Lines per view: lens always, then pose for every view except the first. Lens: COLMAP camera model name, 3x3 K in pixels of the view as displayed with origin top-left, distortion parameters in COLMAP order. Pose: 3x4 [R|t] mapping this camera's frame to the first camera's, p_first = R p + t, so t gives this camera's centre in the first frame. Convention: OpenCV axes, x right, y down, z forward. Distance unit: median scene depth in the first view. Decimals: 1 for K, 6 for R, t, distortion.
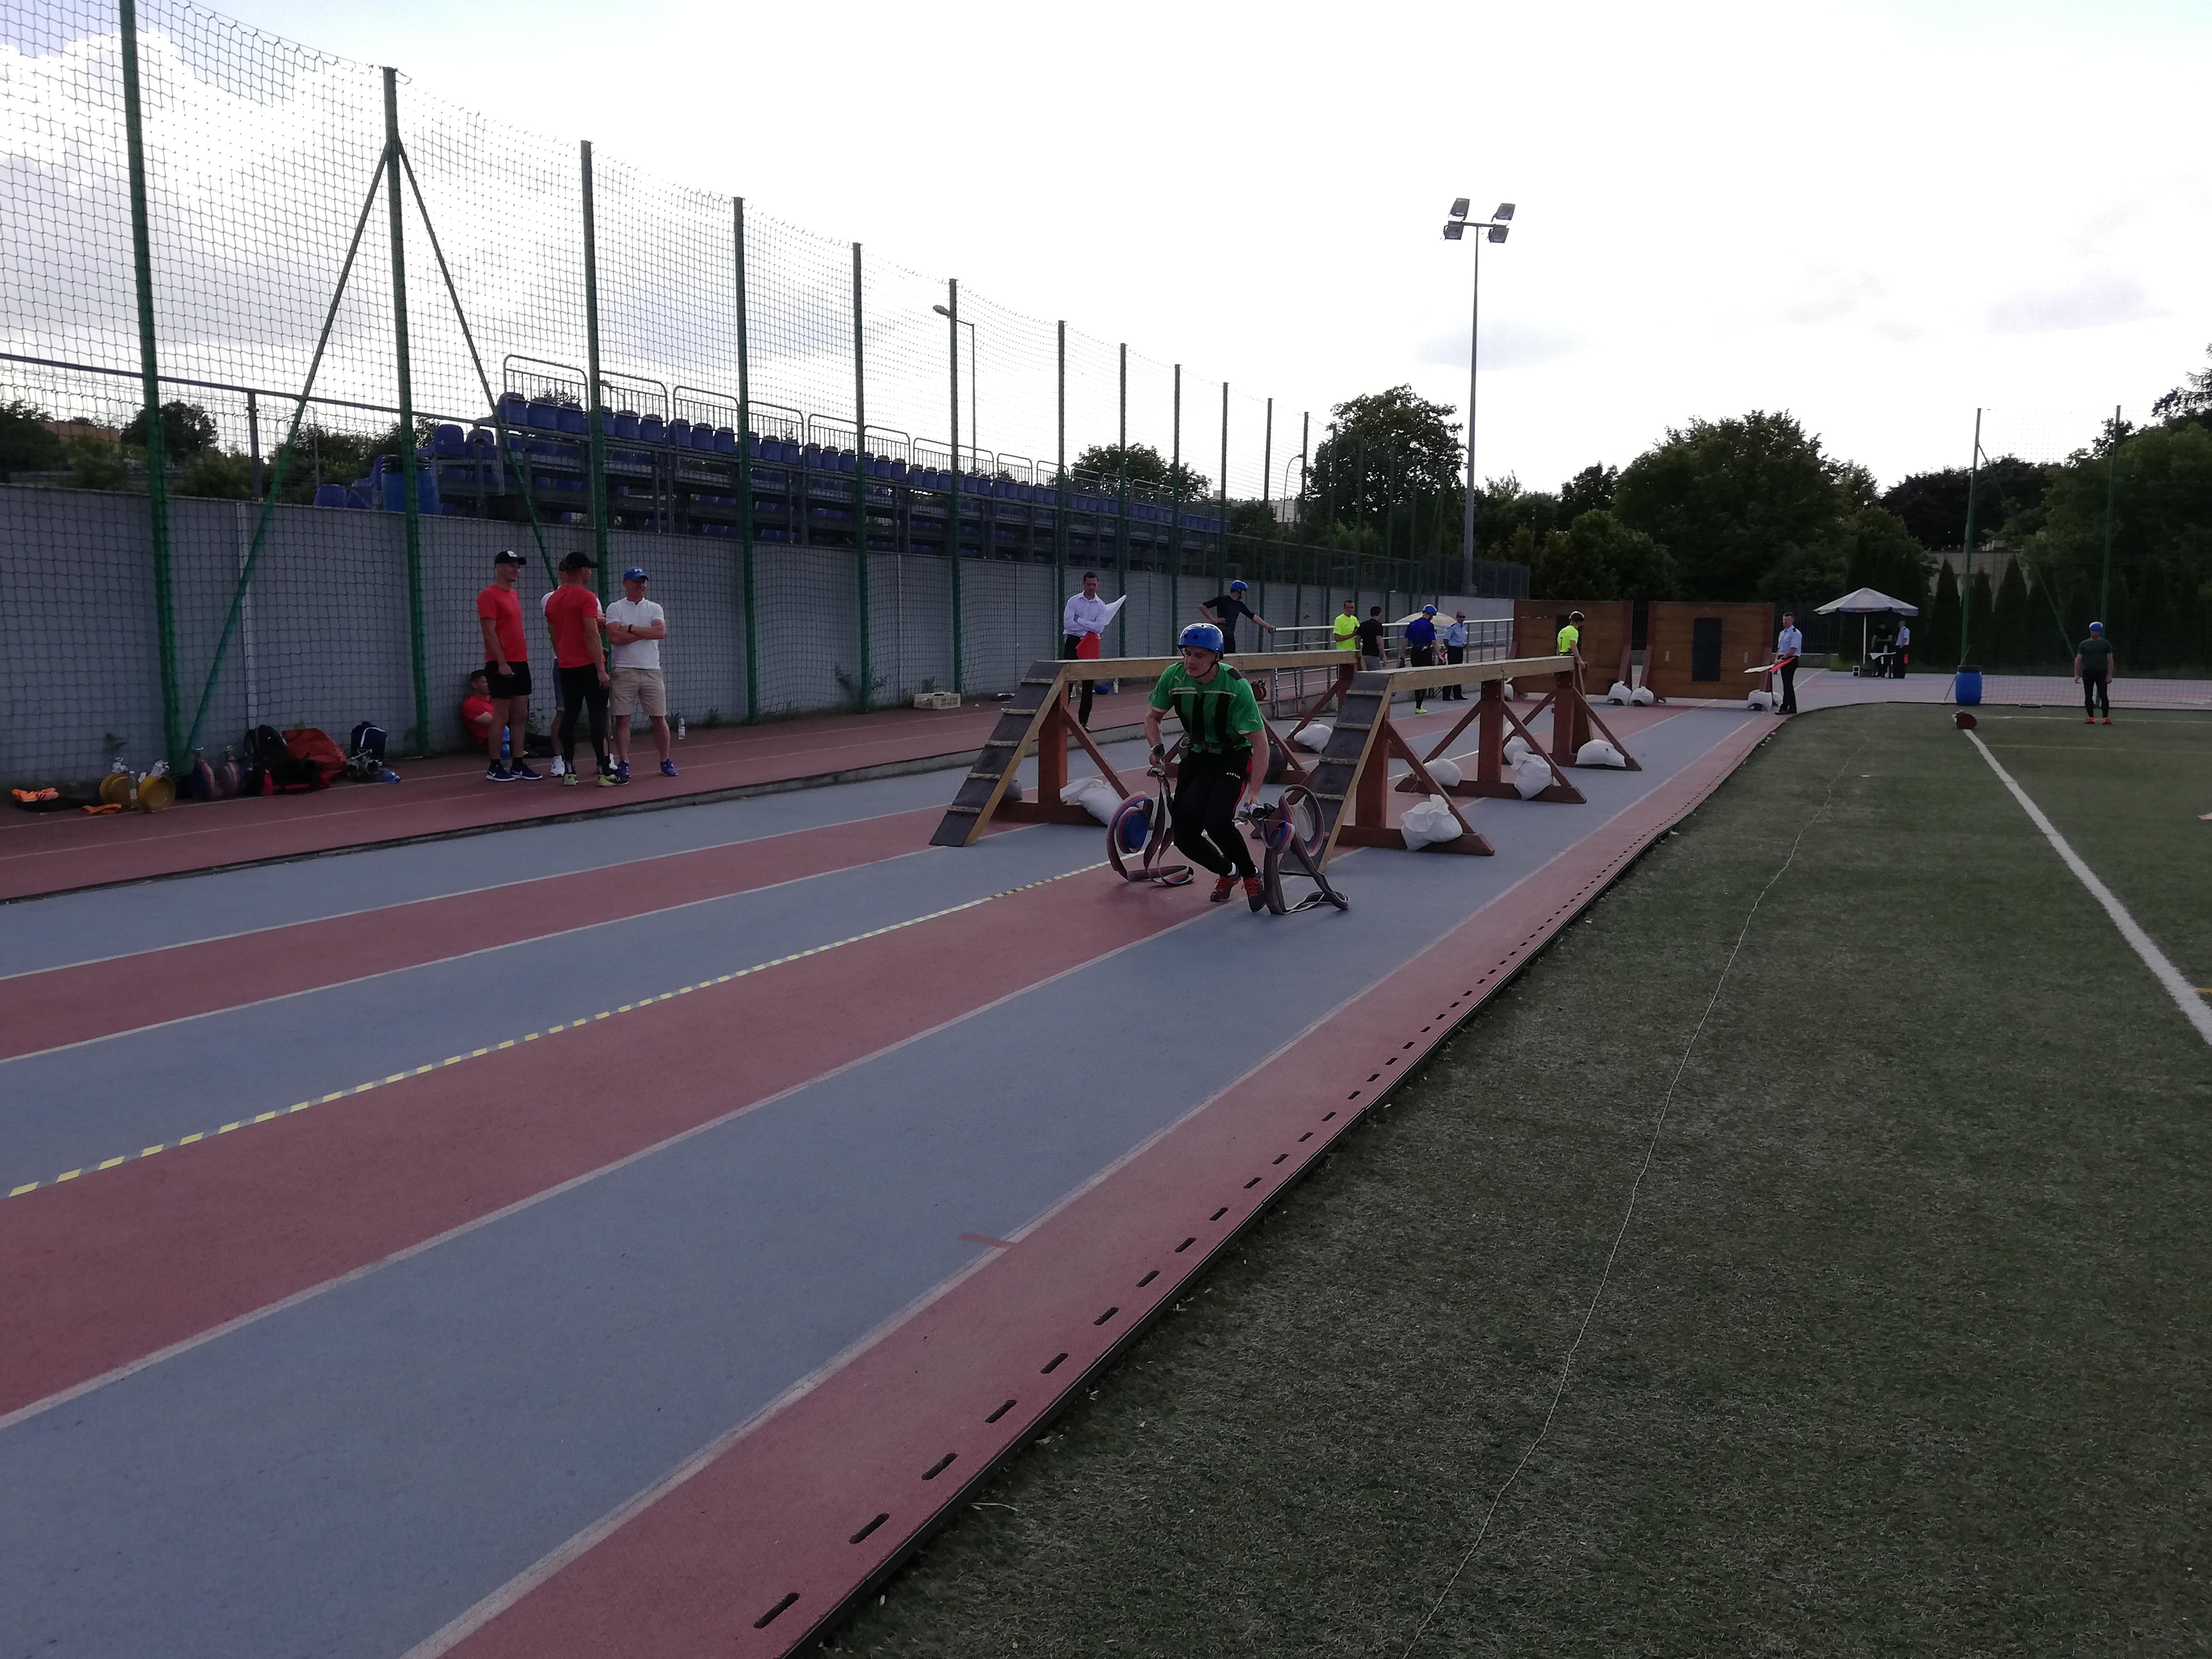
lens RADIAL K [[1614.9, 0, 1166.6], [0, 1614.9, 727.6], [0, 0, 1]] dist [0.043825, -0.089122]
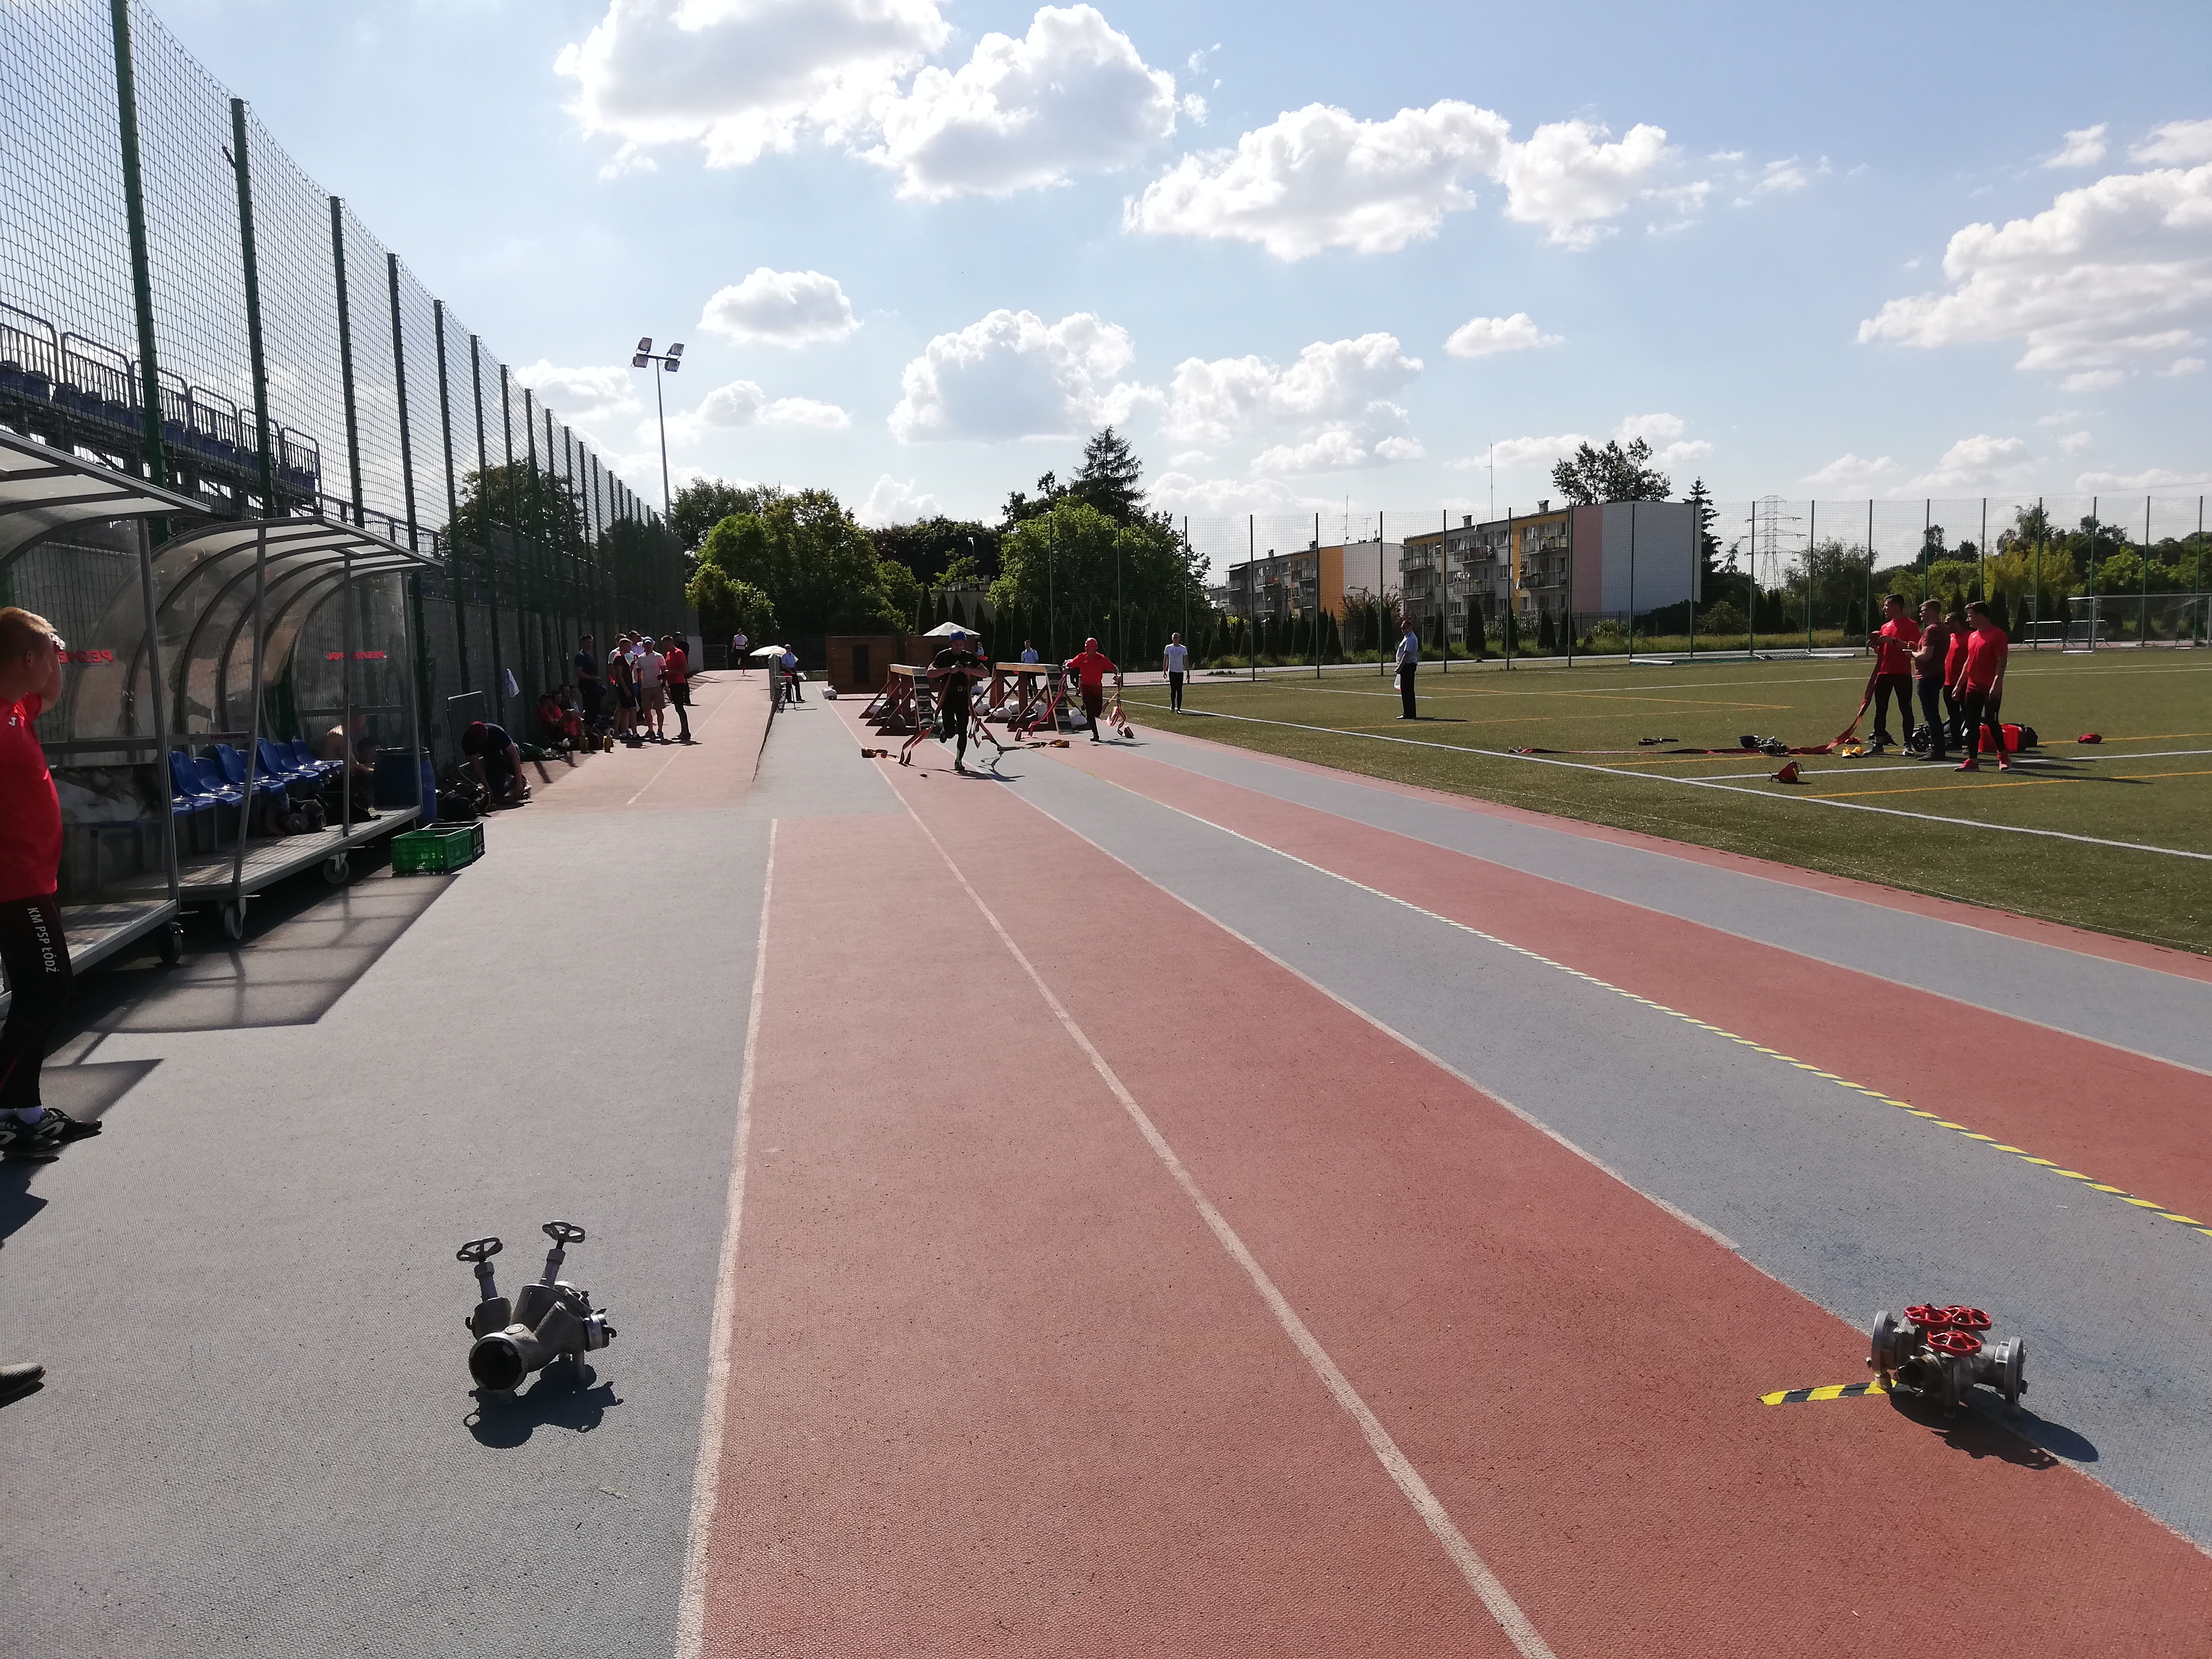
lens RADIAL K [[1614.9, 0, 1106.2], [0, 1614.9, 768.2], [0, 0, 1]] dist [0.043825, -0.089122]
pose [[0.811630, -0.080350, 0.578619, -0.215753], [0.077576, 0.996548, 0.029569, 0.013736], [-0.578998, 0.020888, 0.815062, -0.213744]]
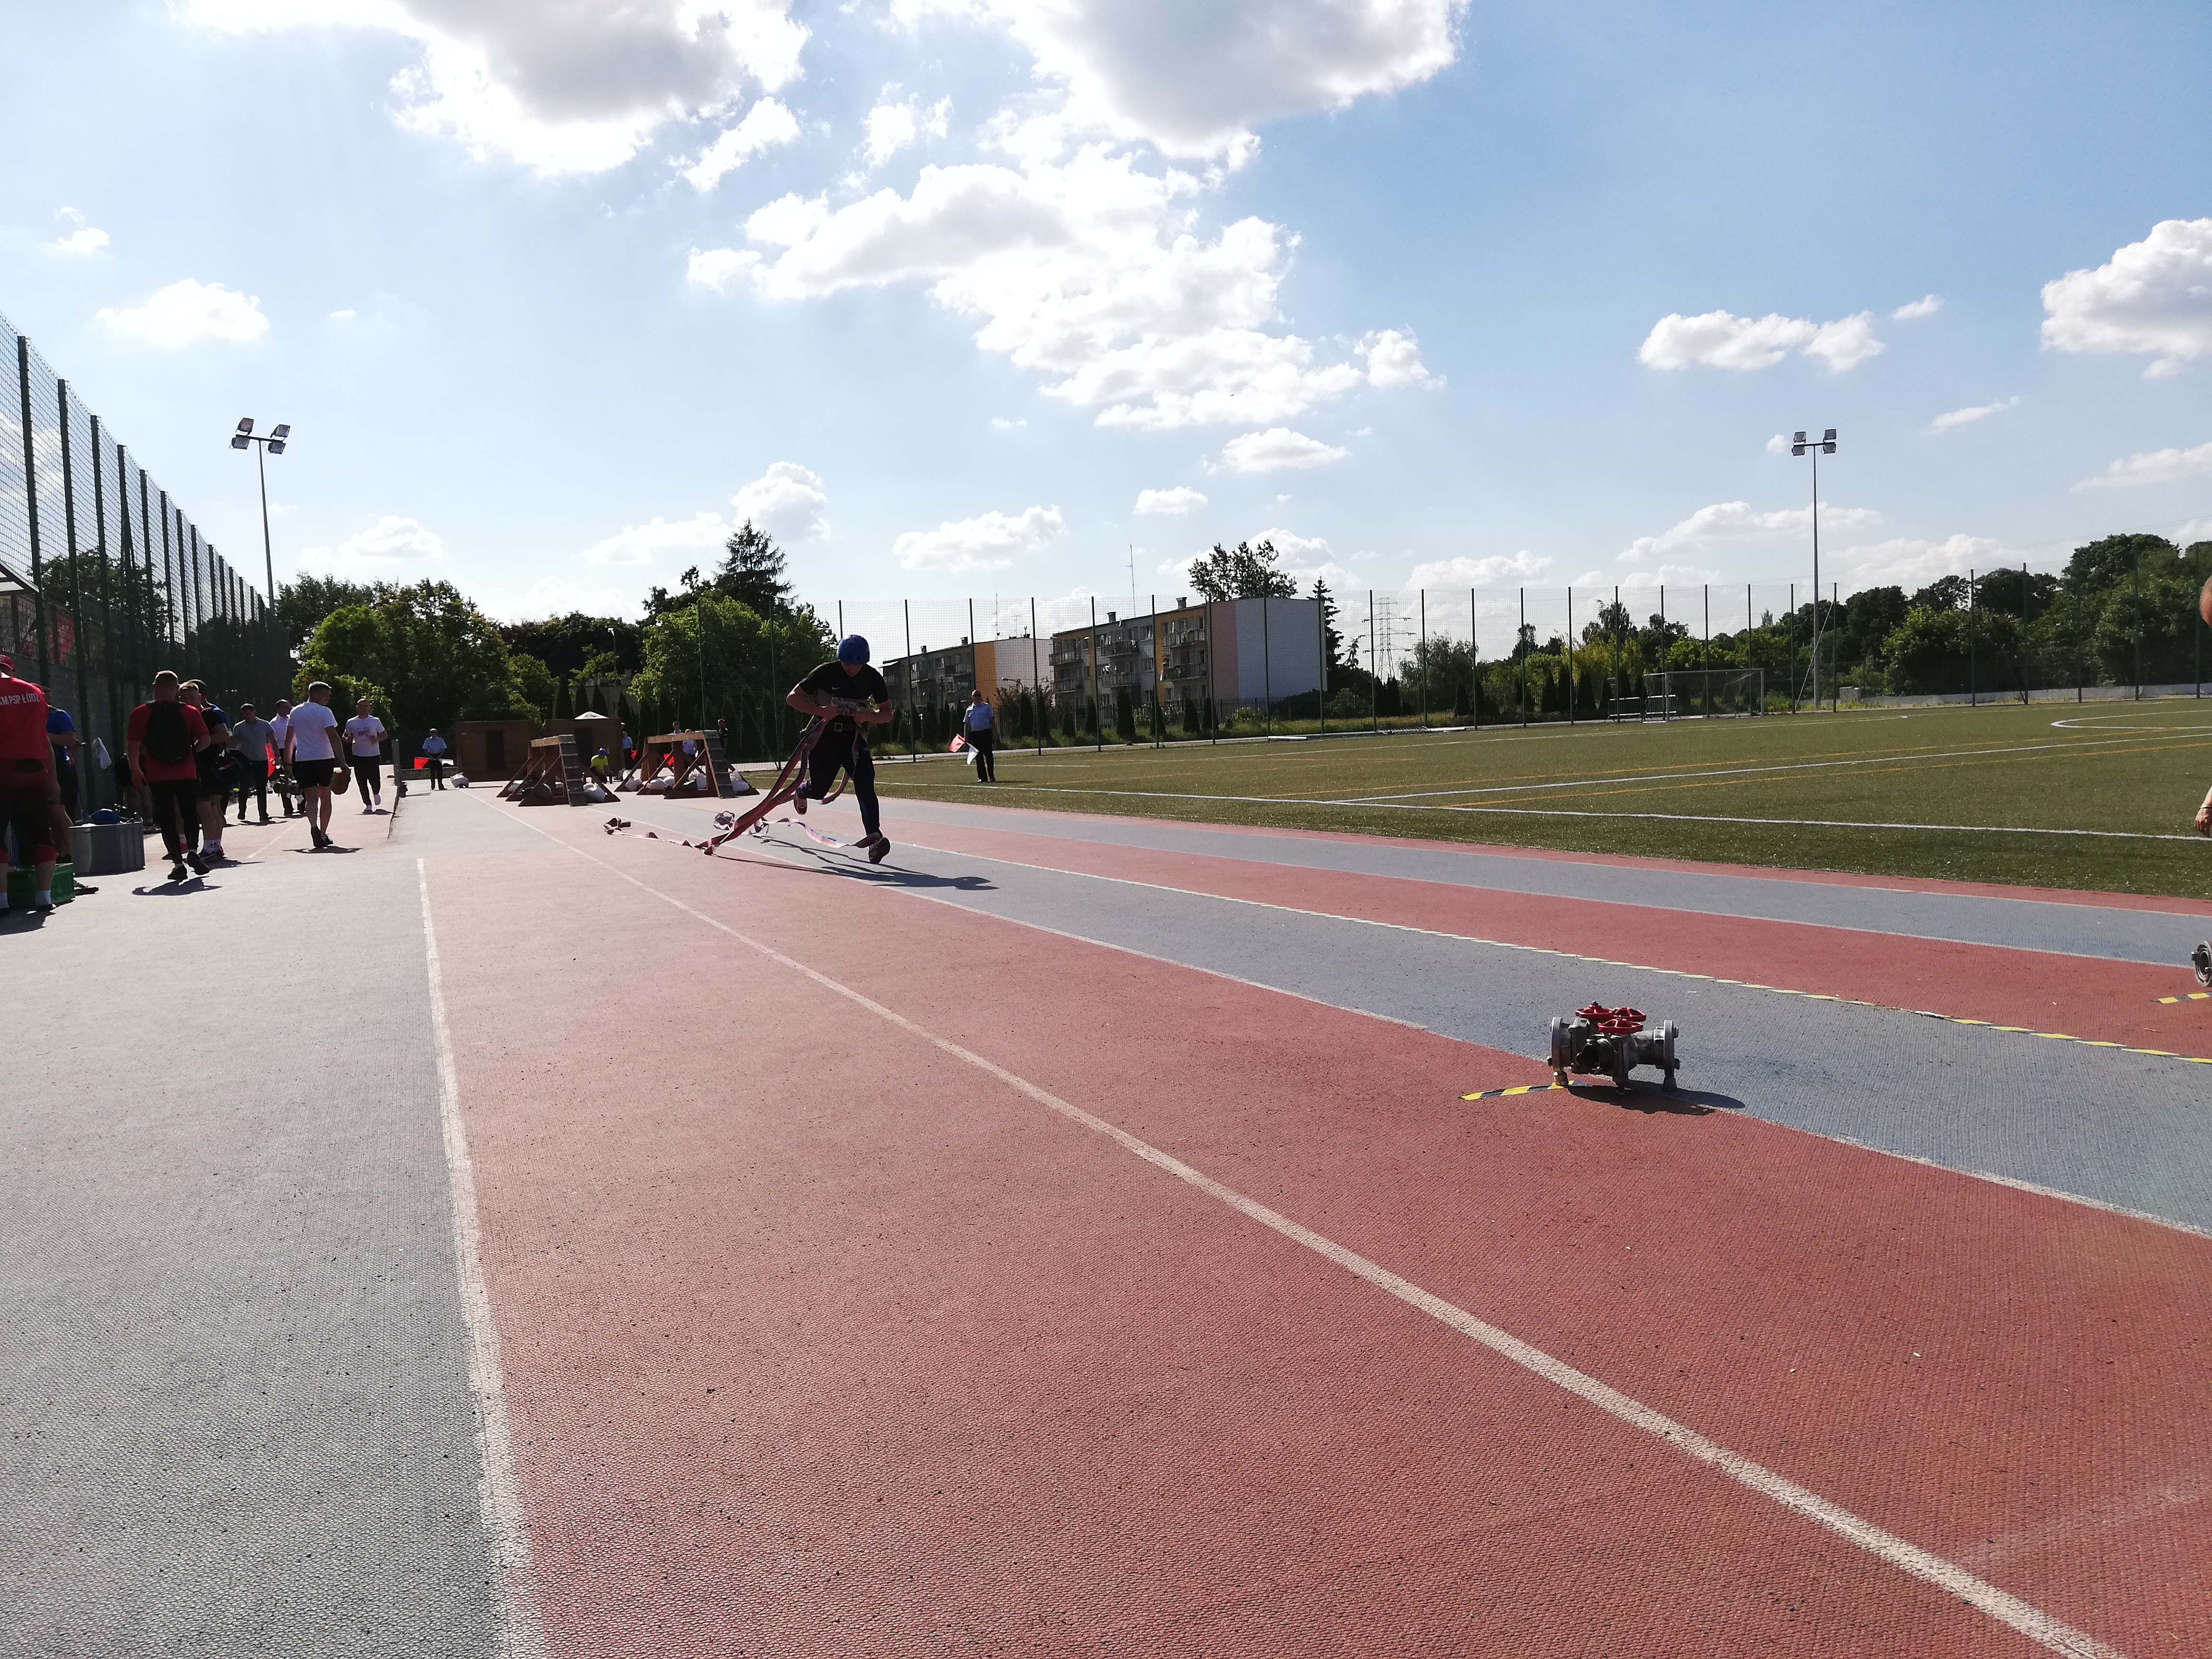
lens RADIAL K [[1614.9, 0, 1103.2], [0, 1614.9, 761.6], [0, 0, 1]] dist [0.043825, -0.089122]
pose [[0.669978, -0.052395, 0.740530, -0.217433], [0.096604, 0.995178, -0.016988, 0.017144], [-0.736069, 0.082919, 0.671809, -0.213714]]
